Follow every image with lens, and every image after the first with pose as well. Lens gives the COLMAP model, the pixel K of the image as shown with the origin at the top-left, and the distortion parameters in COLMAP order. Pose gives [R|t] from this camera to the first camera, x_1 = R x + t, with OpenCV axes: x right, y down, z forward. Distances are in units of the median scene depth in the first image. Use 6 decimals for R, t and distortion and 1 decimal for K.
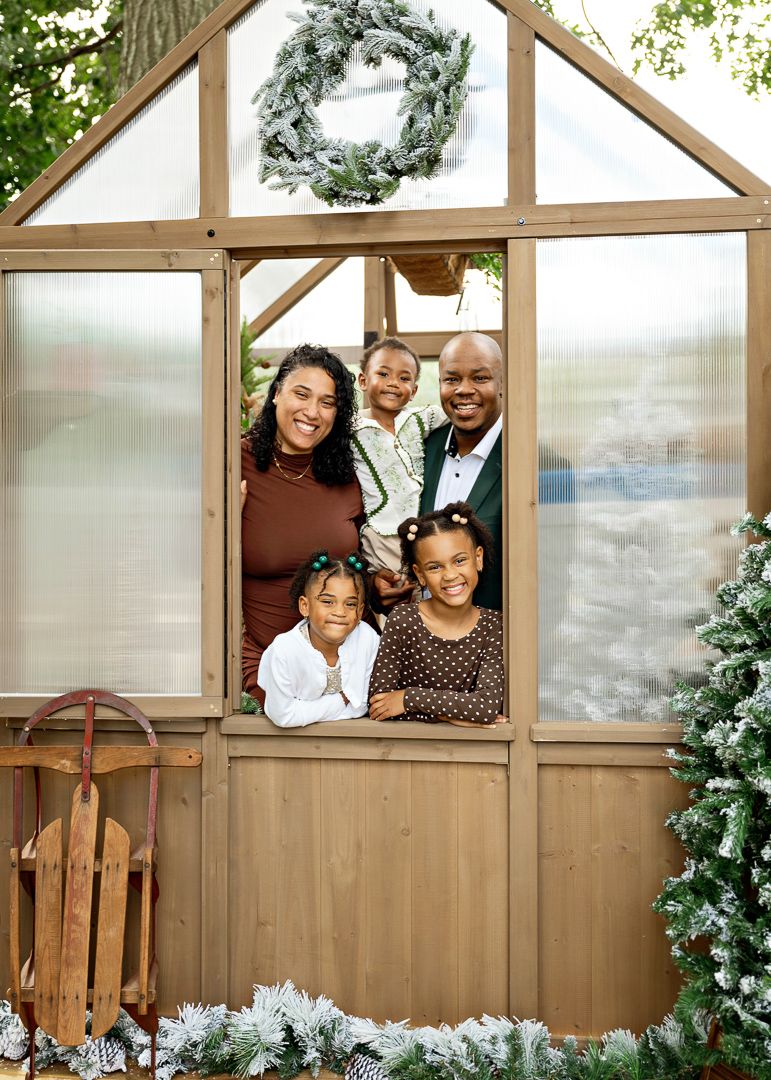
lens RADIAL K [[1363.5, 0, 385.5], [0, 1363.5, 540.0], [0, 0, 1]] dist [-0.041768, 0.026820]
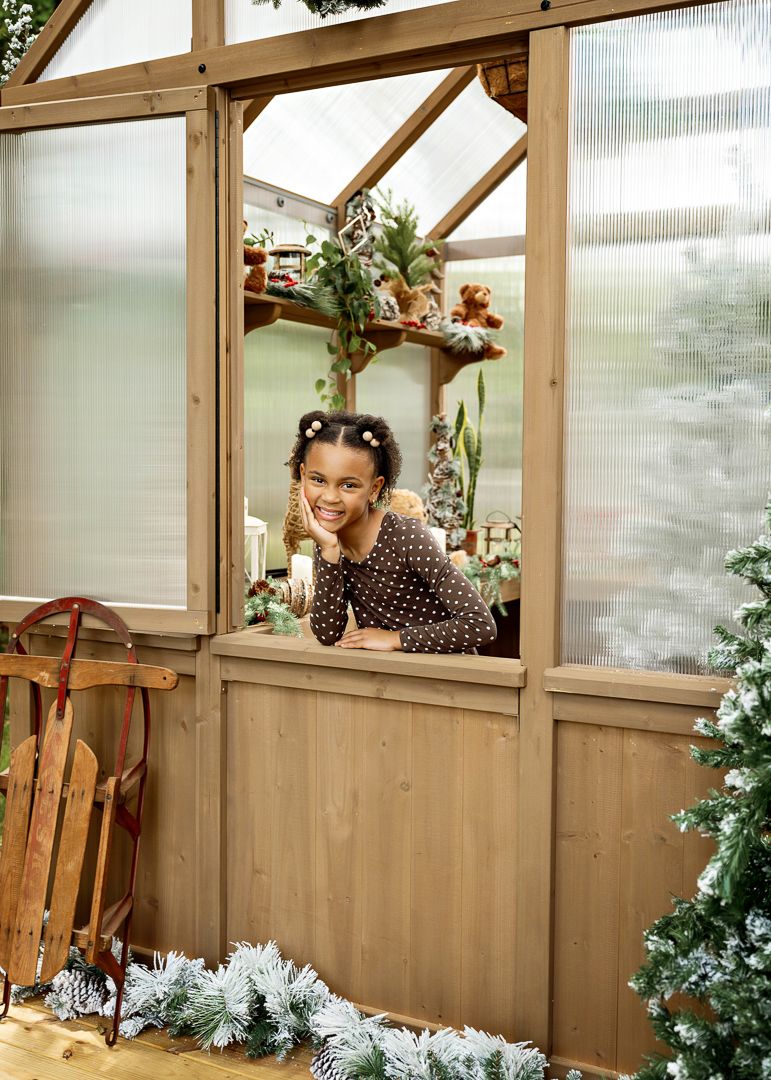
lens RADIAL K [[1183.0, 0, 385.5], [0, 1183.0, 540.0], [0, 0, 1]] dist [-0.013545, -0.007052]
pose [[0.942044, 0.032516, -0.333909, 0.238900], [-0.009431, 0.997465, 0.070524, 0.015187], [0.335356, -0.063288, 0.939963, 0.333188]]
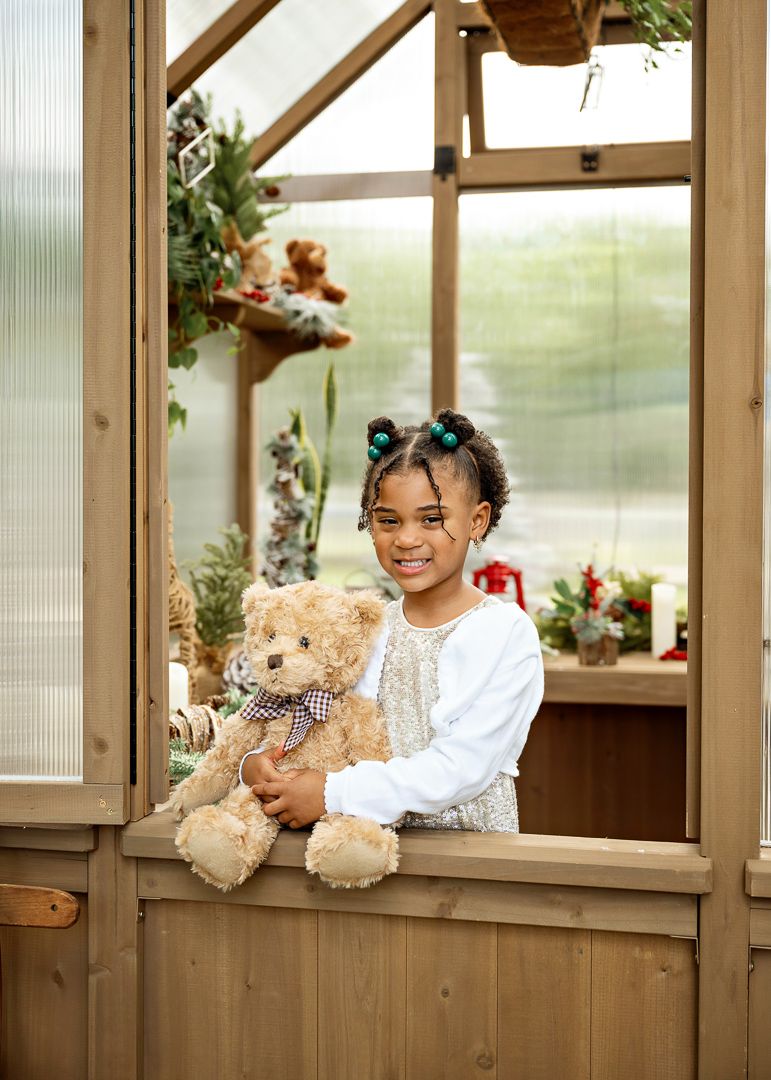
lens RADIAL K [[1553.5, 0, 373.9], [0, 1553.5, 517.0], [0, 0, 1]] dist [-0.008347, -0.006380]
pose [[0.997712, 0.007097, -0.067239, 0.011005], [-0.004976, 0.999486, 0.031661, -0.003010], [0.067429, -0.031254, 0.997234, 0.437549]]
